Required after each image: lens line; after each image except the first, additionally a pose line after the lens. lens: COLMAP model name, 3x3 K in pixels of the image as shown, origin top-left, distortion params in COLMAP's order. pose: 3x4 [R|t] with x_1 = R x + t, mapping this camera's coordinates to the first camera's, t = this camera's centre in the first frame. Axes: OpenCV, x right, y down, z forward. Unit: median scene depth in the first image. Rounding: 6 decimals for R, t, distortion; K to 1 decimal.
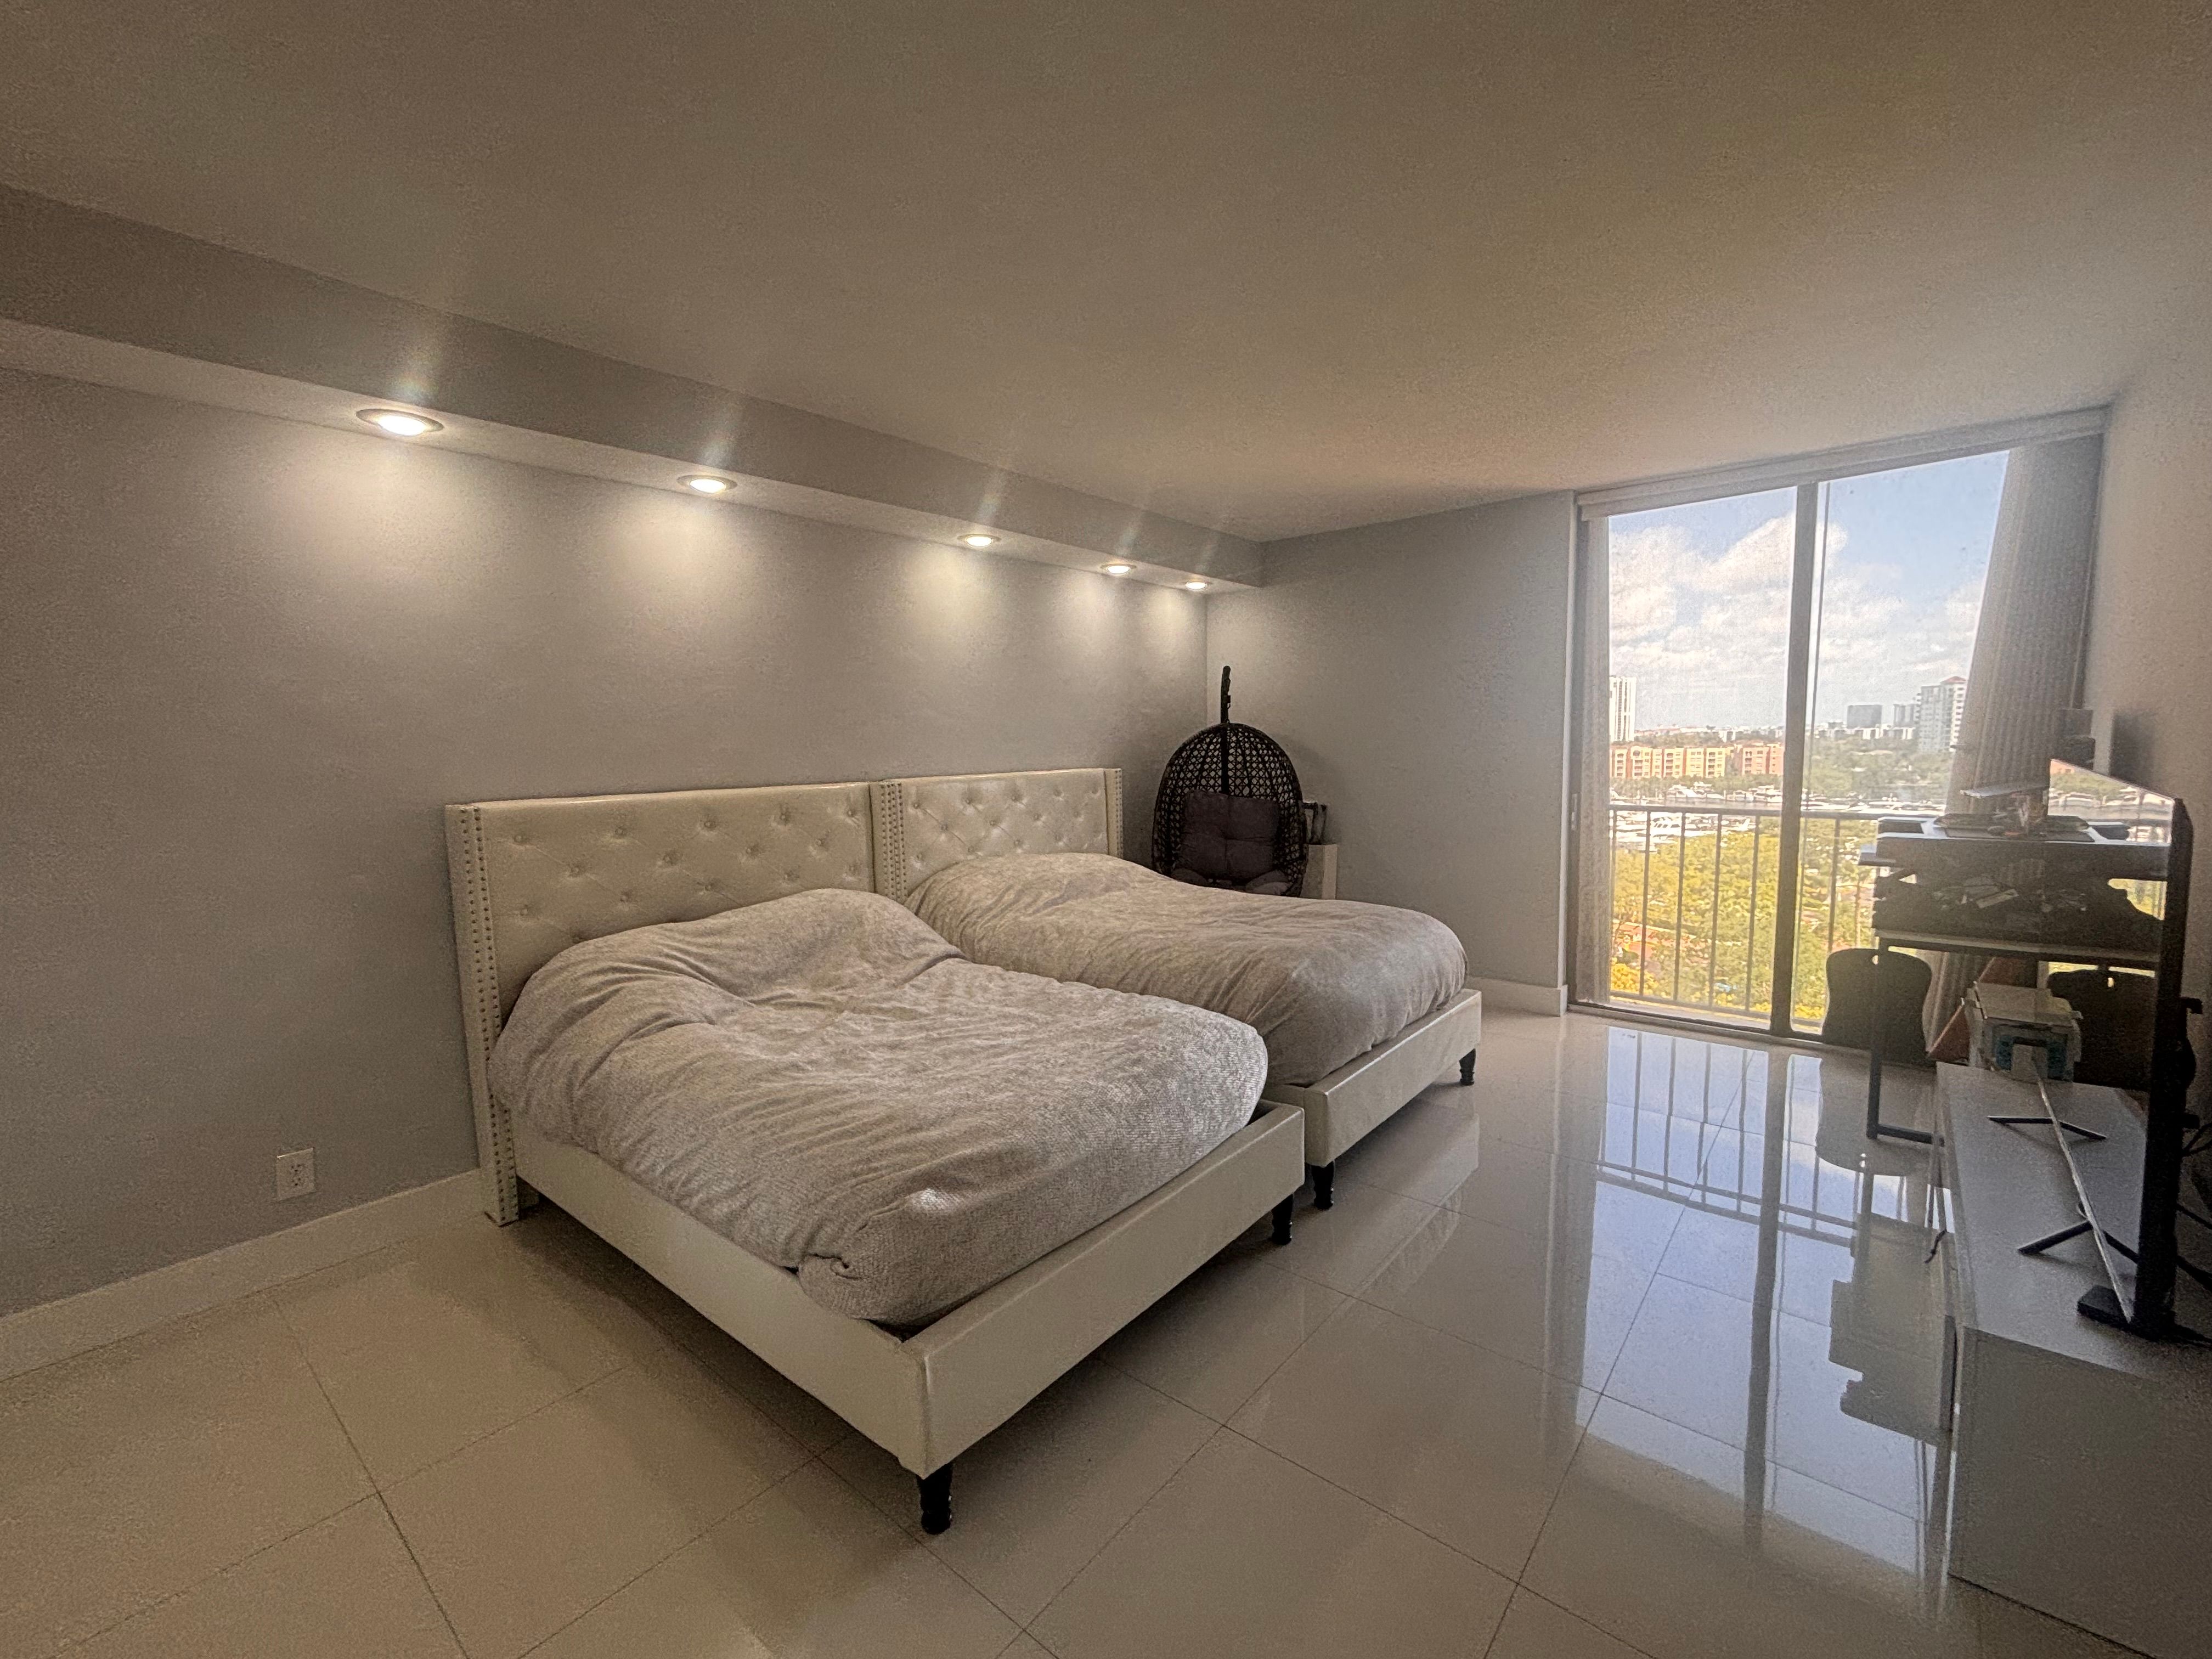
lens RADIAL K [[939.4, 0, 1104.1], [0, 939.4, 826.4], [0, 0, 1]] dist [0.003515, -0.002708]
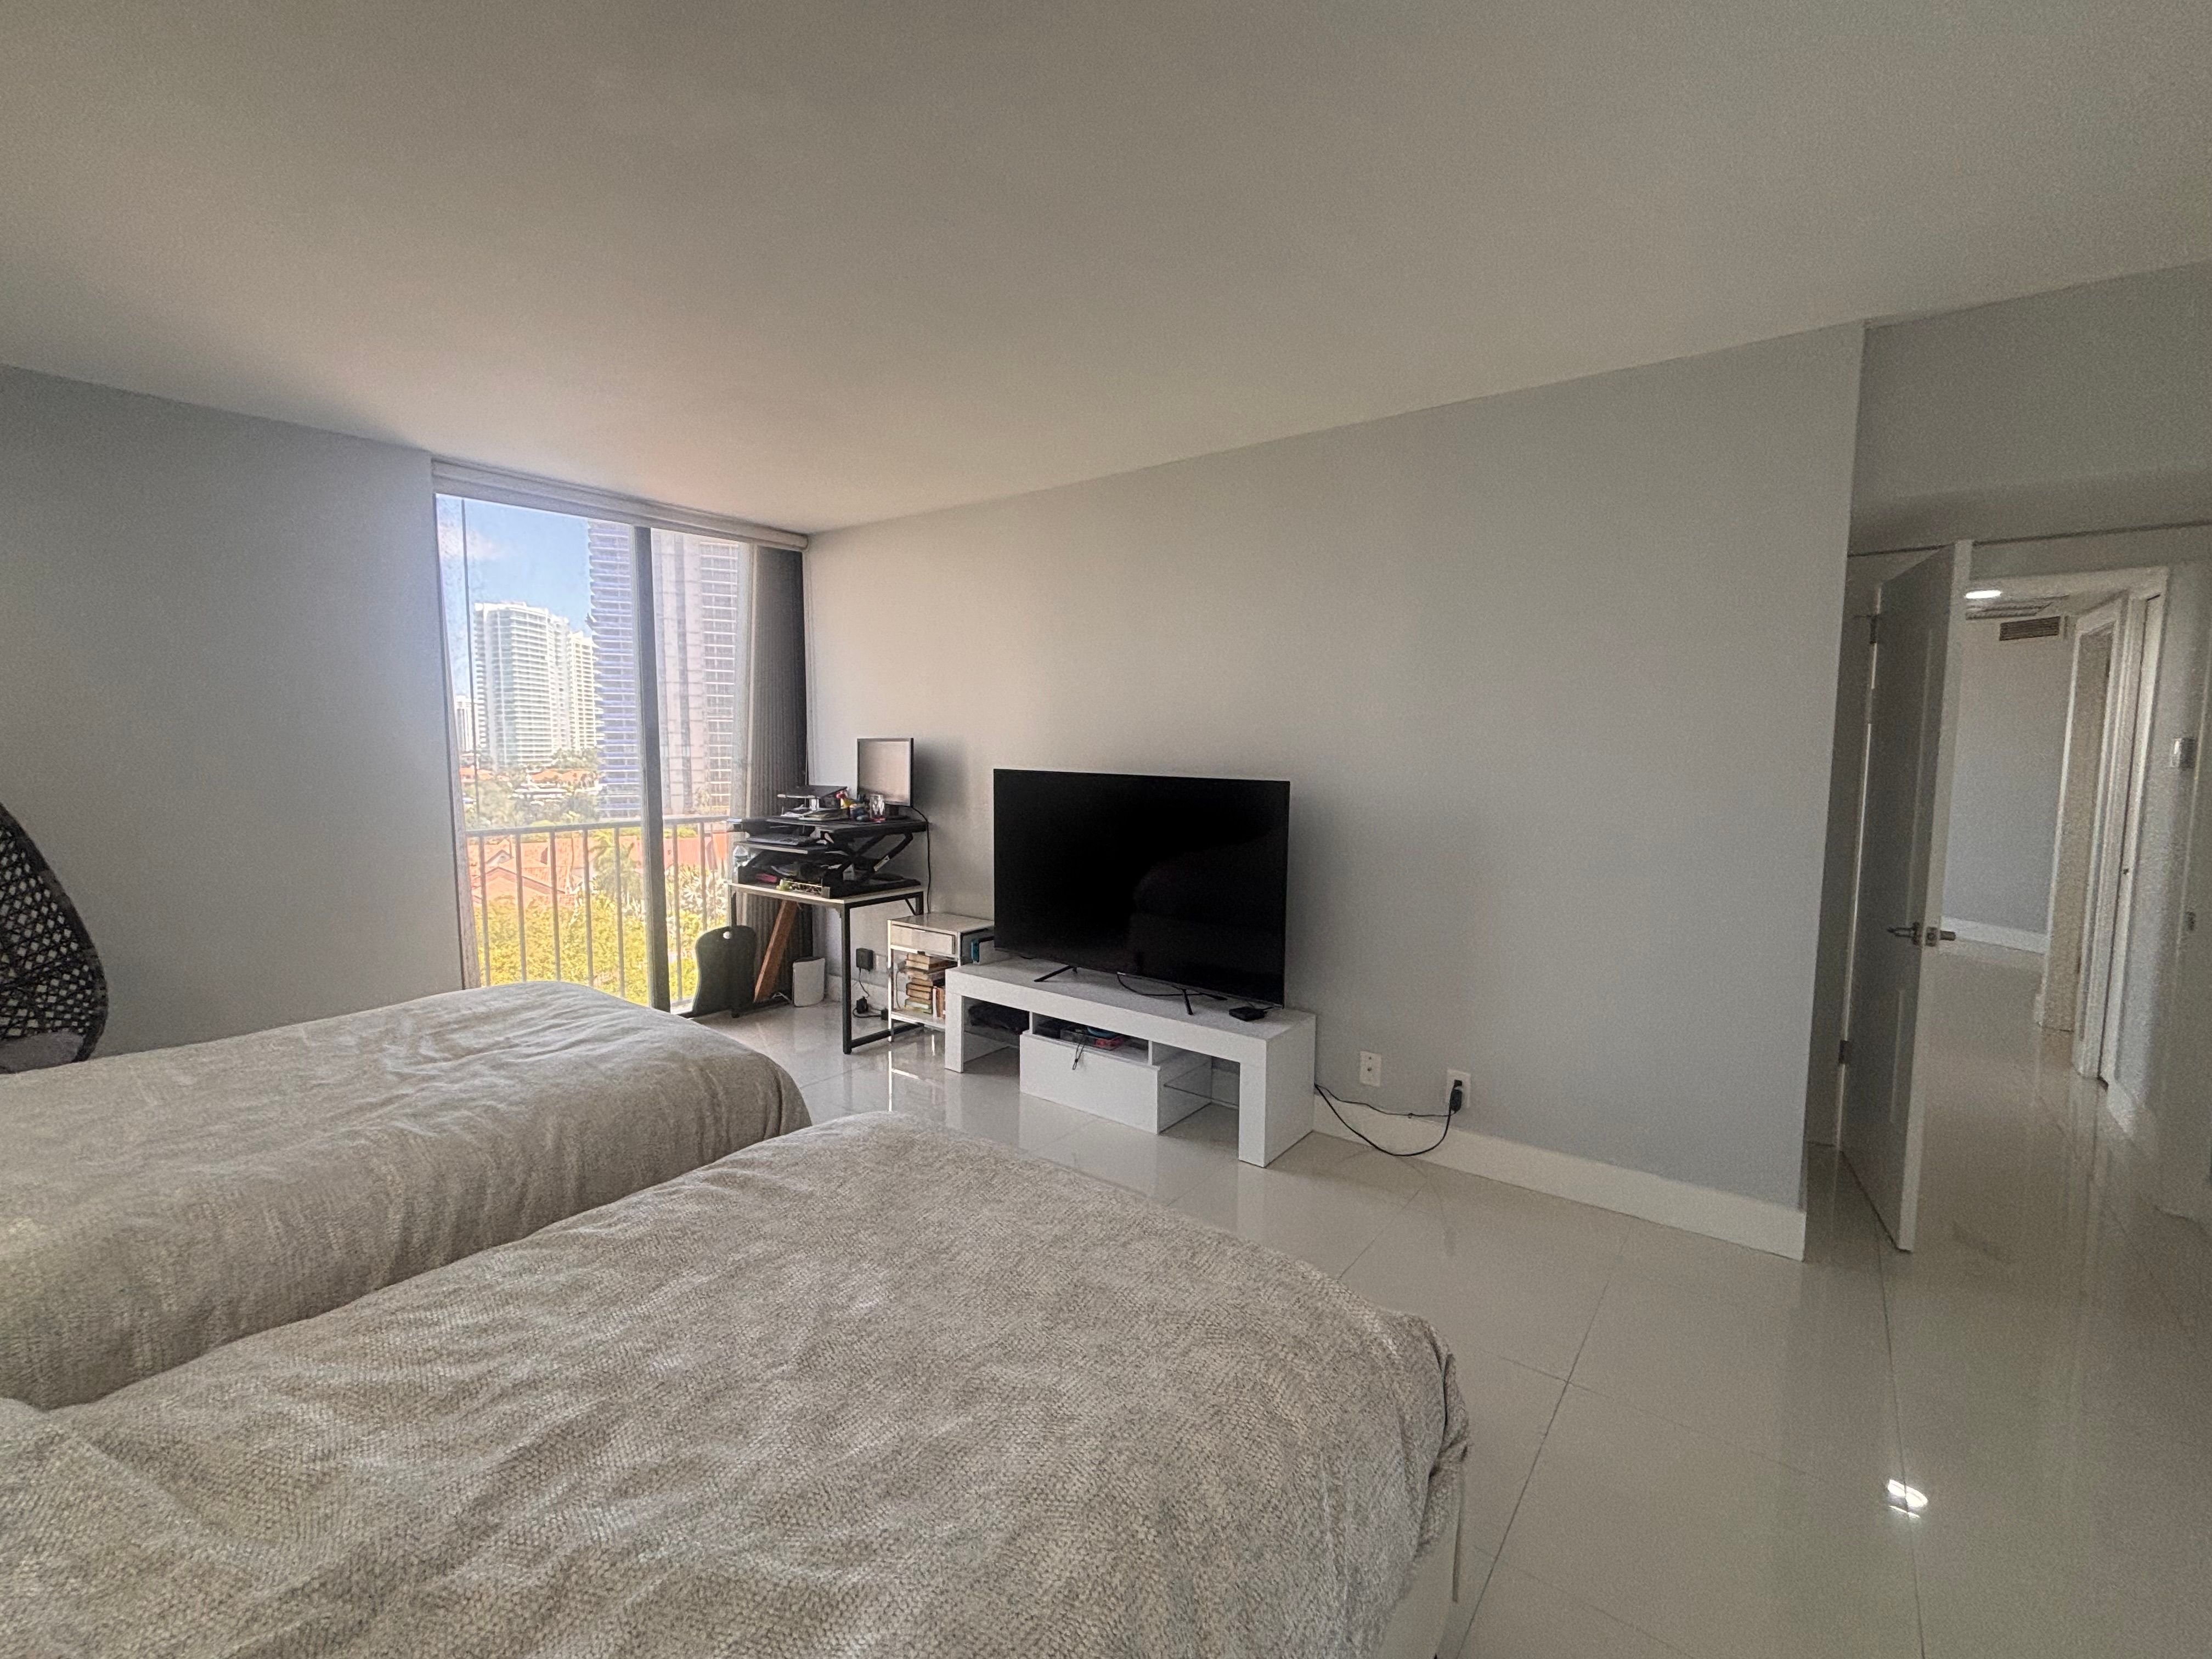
lens RADIAL K [[939.4, 0, 1101.0], [0, 939.4, 829.2], [0, 0, 1]] dist [0.003515, -0.002708]
pose [[-0.045446, -0.075630, 0.996100, -0.412089], [0.090041, 0.992761, 0.079484, -0.048388], [-0.994901, 0.093302, -0.038307, 0.529347]]
